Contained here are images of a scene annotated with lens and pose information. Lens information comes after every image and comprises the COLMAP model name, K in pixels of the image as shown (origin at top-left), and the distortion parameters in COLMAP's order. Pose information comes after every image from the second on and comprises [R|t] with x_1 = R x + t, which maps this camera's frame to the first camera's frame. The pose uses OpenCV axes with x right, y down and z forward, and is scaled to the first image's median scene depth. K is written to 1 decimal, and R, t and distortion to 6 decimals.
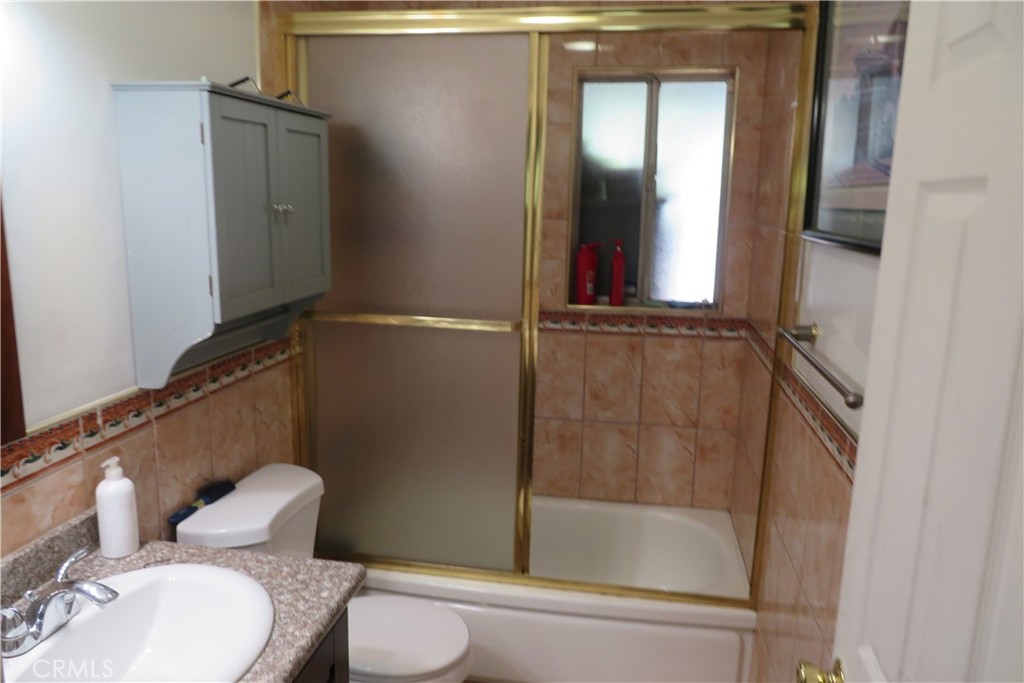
lens RADIAL K [[741.7, 0, 512.0], [0, 741.7, 339.5], [0, 0, 1]] dist [-0.000336, -0.012532]
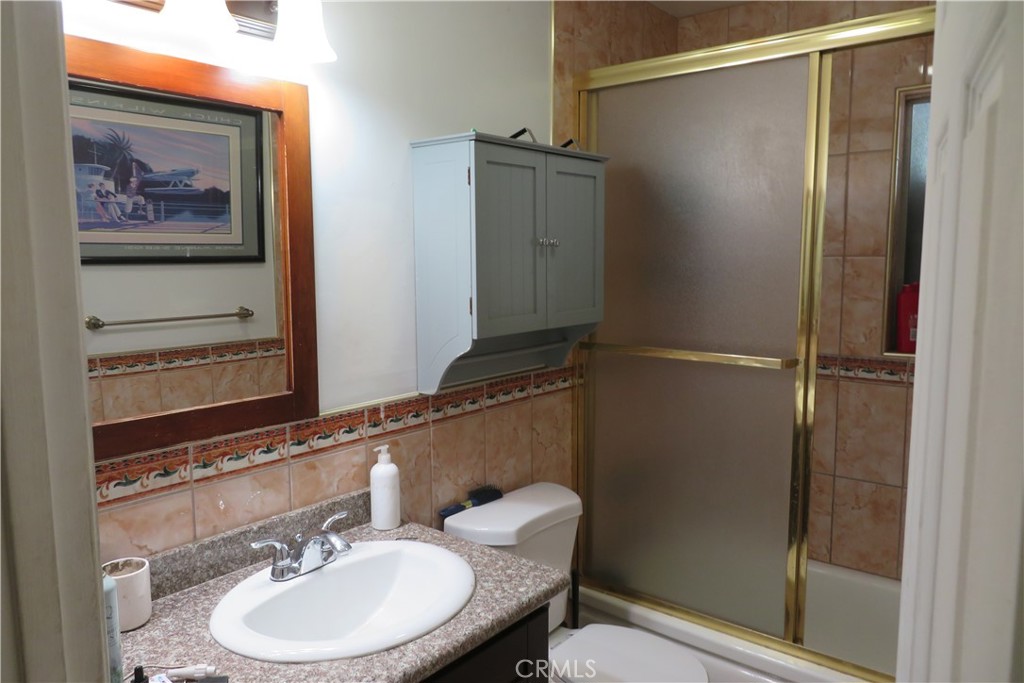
lens RADIAL K [[741.7, 0, 510.8], [0, 741.7, 341.8], [0, 0, 1]] dist [-0.000336, -0.012532]
pose [[0.873009, 0.029385, -0.486818, 0.185660], [-0.069371, 0.995516, -0.064312, 0.045969], [0.482745, 0.089916, 0.871133, 0.026193]]
